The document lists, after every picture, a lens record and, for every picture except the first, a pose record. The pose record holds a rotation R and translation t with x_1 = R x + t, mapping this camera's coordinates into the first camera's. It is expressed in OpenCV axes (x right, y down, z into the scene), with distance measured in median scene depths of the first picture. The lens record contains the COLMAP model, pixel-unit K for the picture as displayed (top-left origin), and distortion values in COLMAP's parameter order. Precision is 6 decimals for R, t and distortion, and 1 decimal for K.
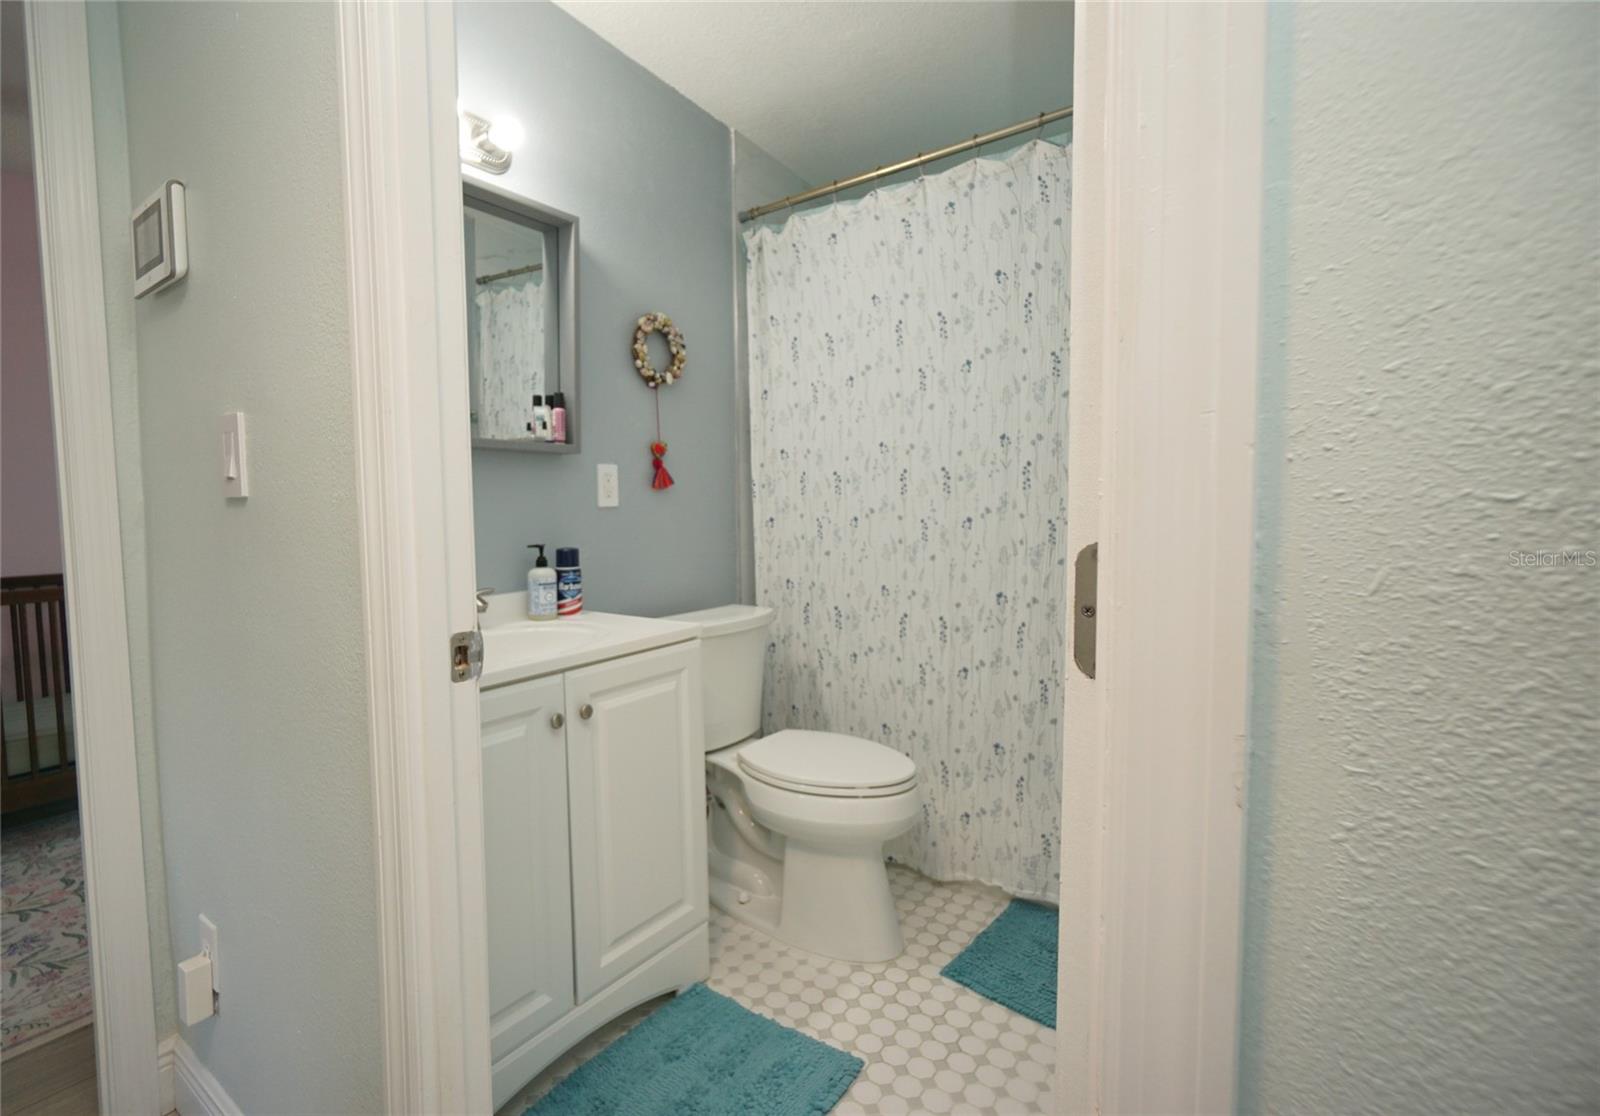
lens RADIAL K [[746.4, 0, 750.5], [0, 746.4, 560.0], [0, 0, 1]] dist [-0.029915, 0.015778]
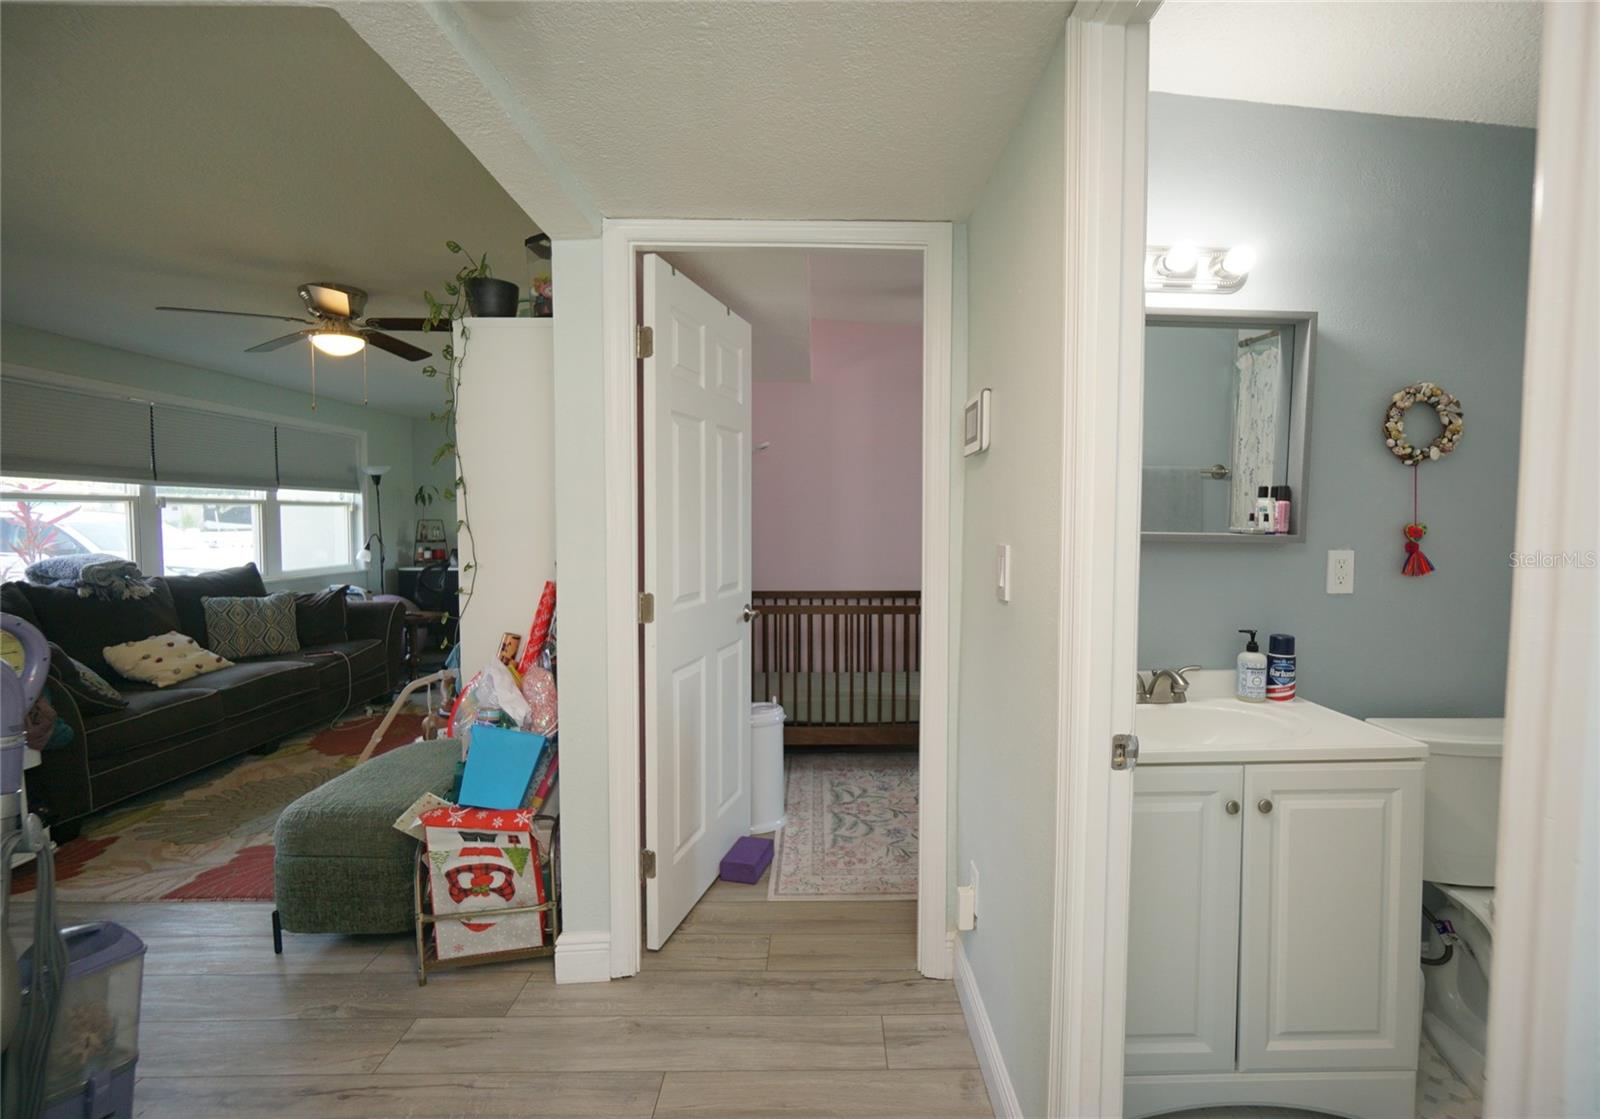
lens RADIAL K [[716.6, 0, 837.9], [0, 716.6, 557.4], [0, 0, 1]] dist [0.000950, 0.000567]
pose [[0.628193, 0.048024, -0.776574, 0.138124], [-0.061669, 0.998027, 0.011833, -0.099894], [0.775610, 0.040457, 0.629915, -0.117873]]
